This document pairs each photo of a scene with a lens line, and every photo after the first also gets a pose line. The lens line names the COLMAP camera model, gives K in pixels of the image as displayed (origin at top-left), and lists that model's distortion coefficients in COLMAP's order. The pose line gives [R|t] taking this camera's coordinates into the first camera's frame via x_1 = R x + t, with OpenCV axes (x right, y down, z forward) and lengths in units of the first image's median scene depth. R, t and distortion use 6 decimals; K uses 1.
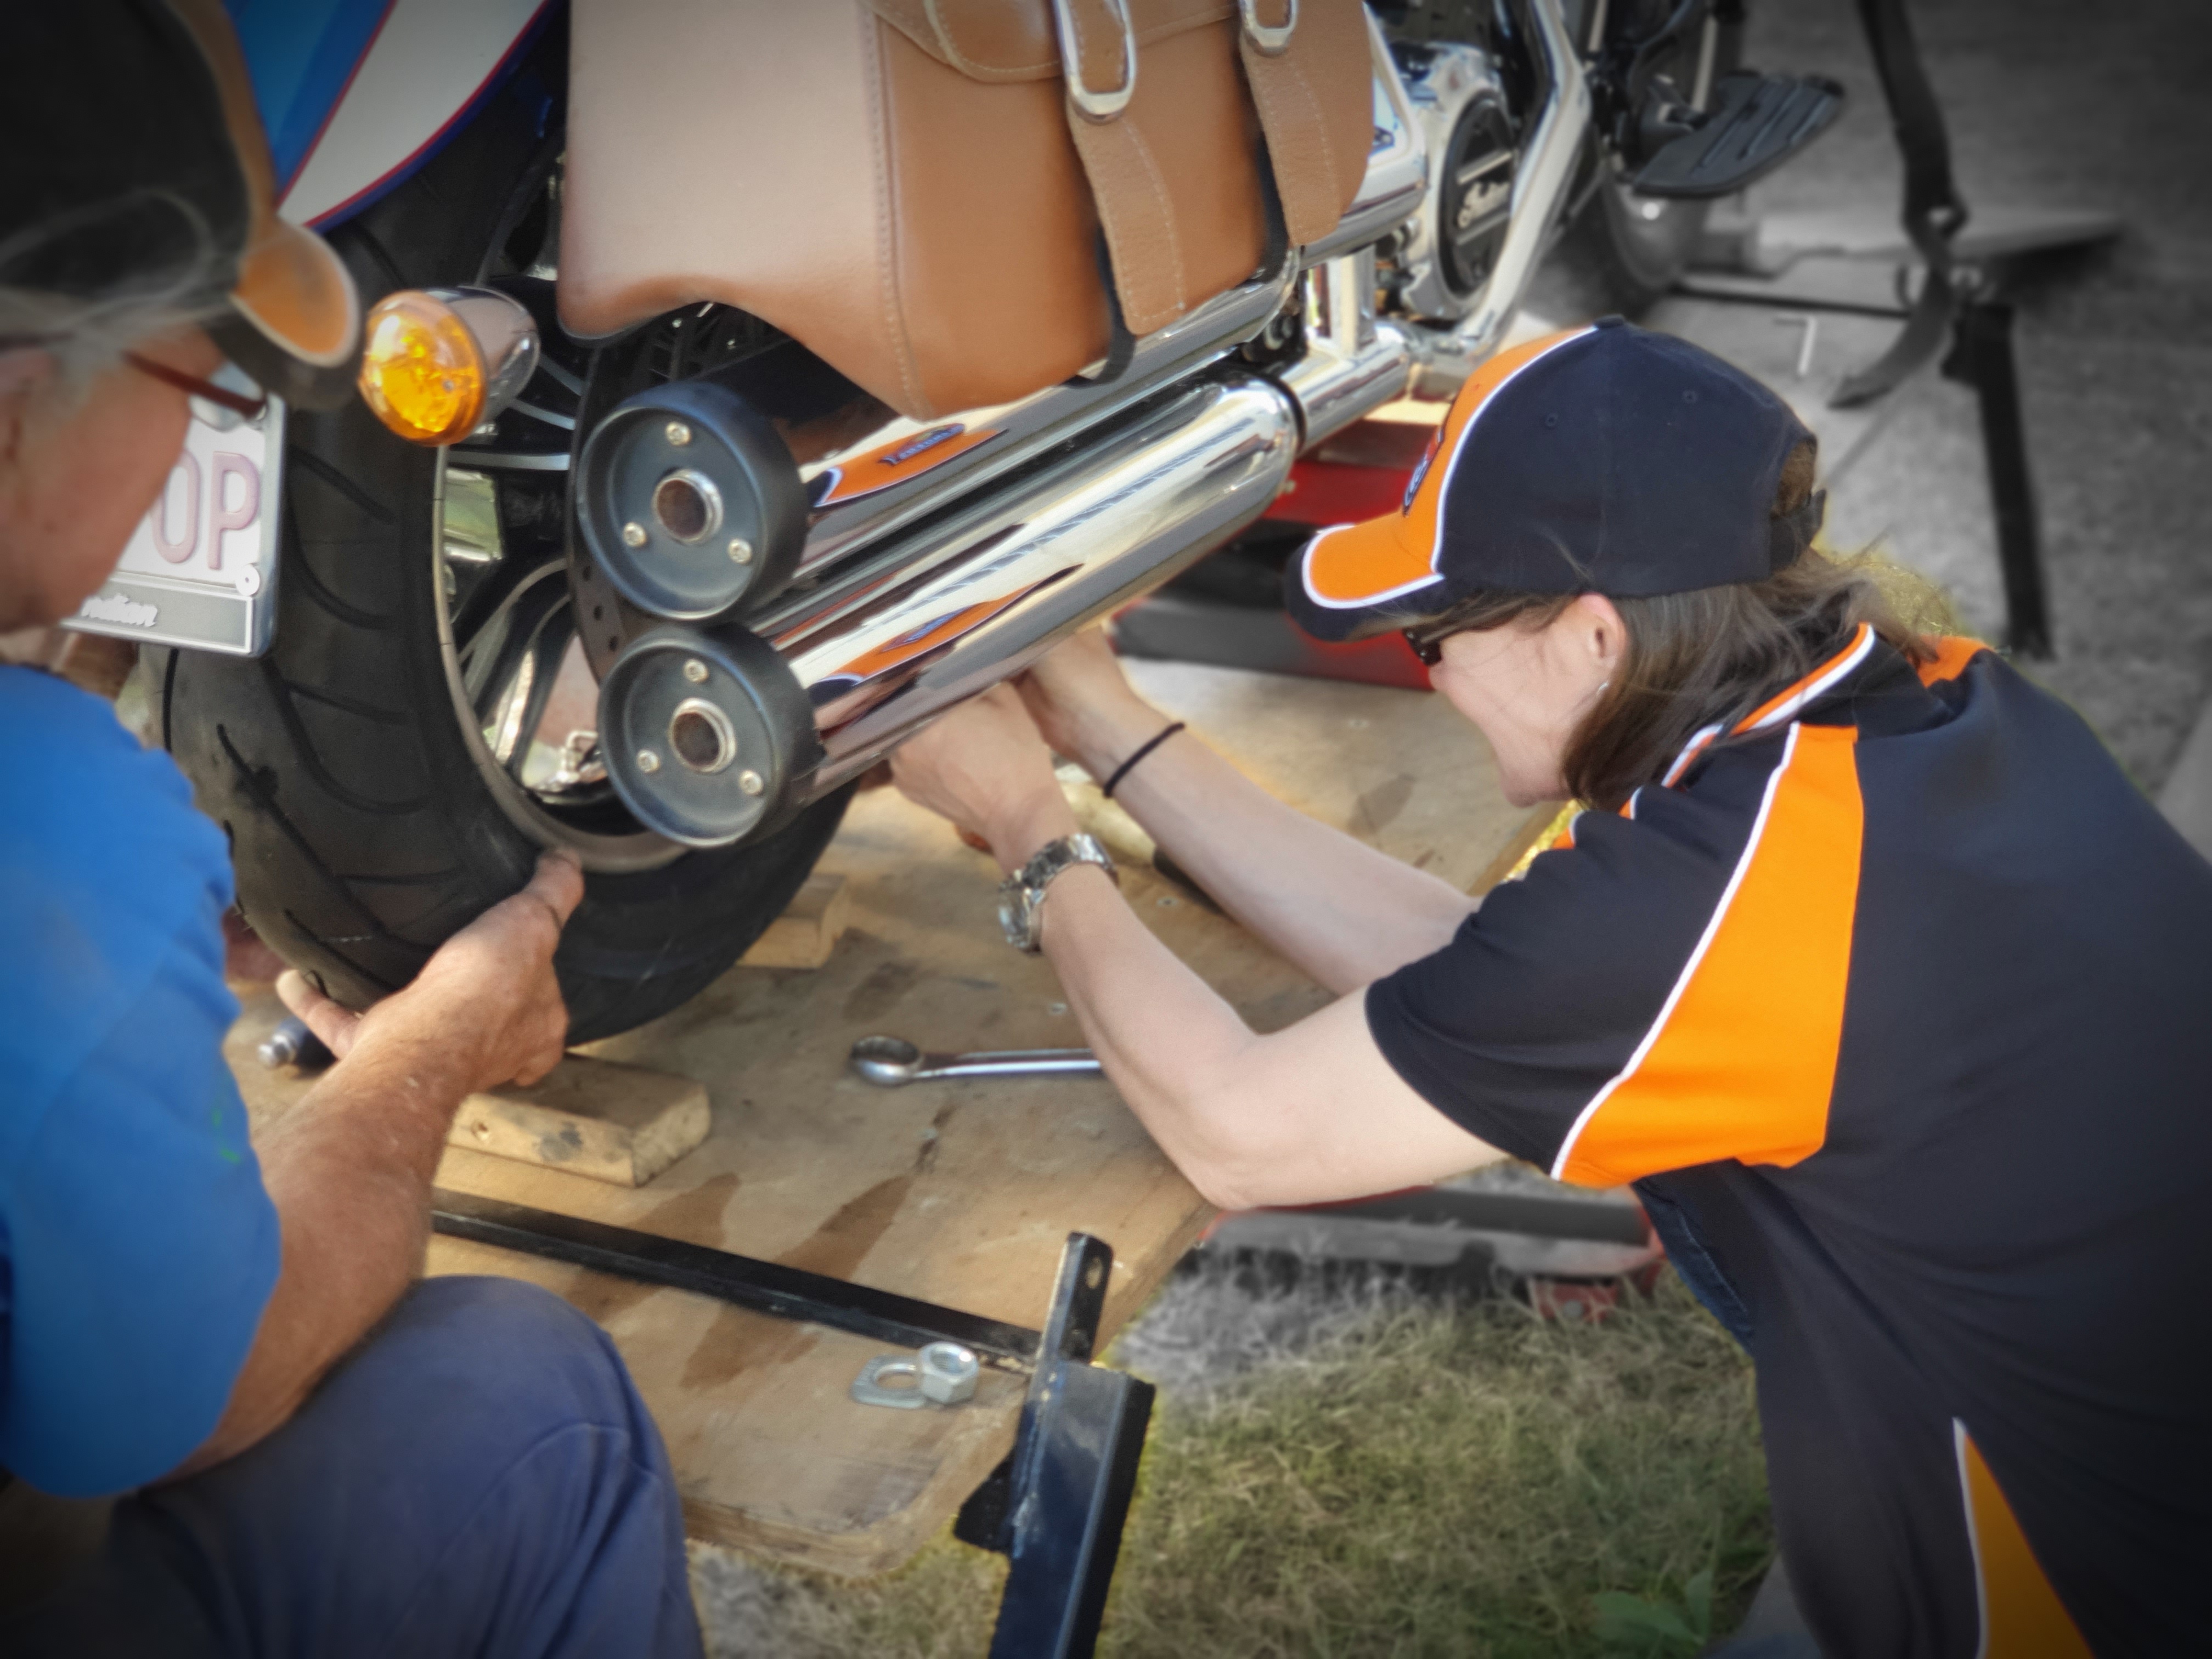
lens RADIAL K [[3368.0, 0, 1106.0], [0, 3368.0, 829.5], [0, 0, 1]] dist [0.219261, -1.458490]
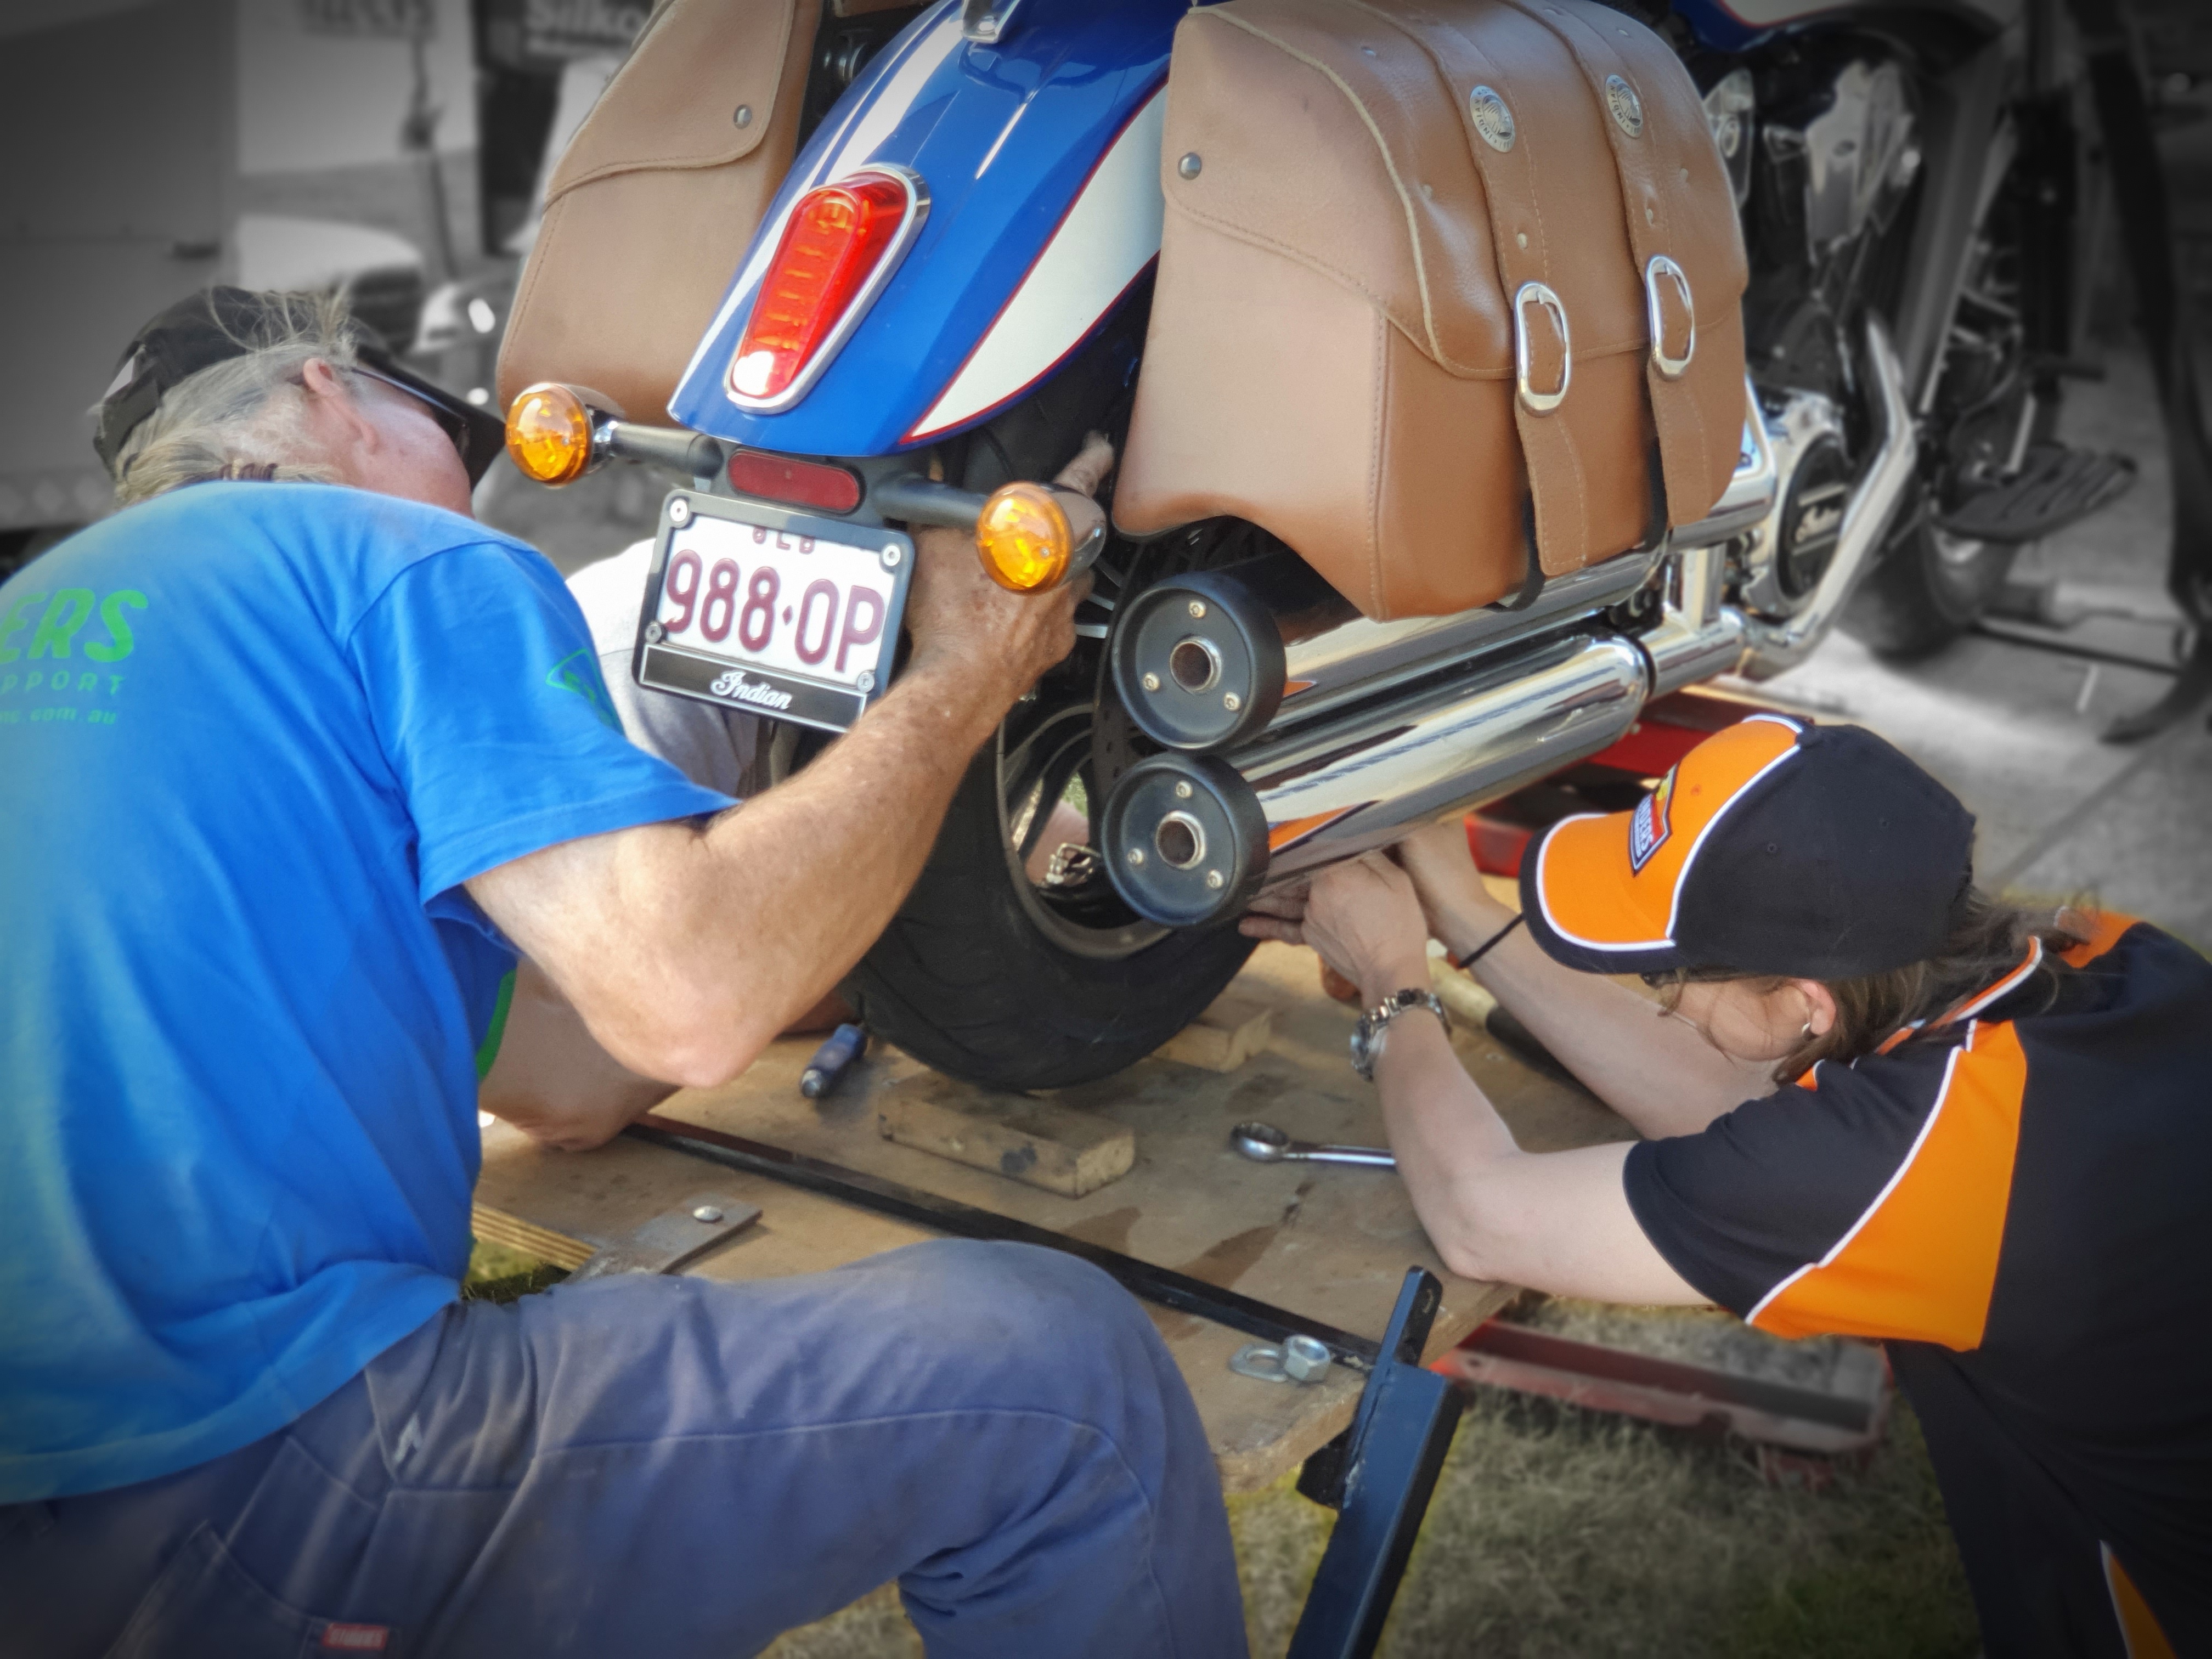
lens RADIAL K [[3362.2, 0, 1108.1], [0, 3362.2, 817.7], [0, 0, 1]] dist [0.169441, -0.931366]
pose [[0.989786, 0.116359, -0.082370, -0.028023], [-0.123388, 0.988614, -0.086129, 0.054894], [0.071410, 0.095412, 0.992873, -0.207254]]
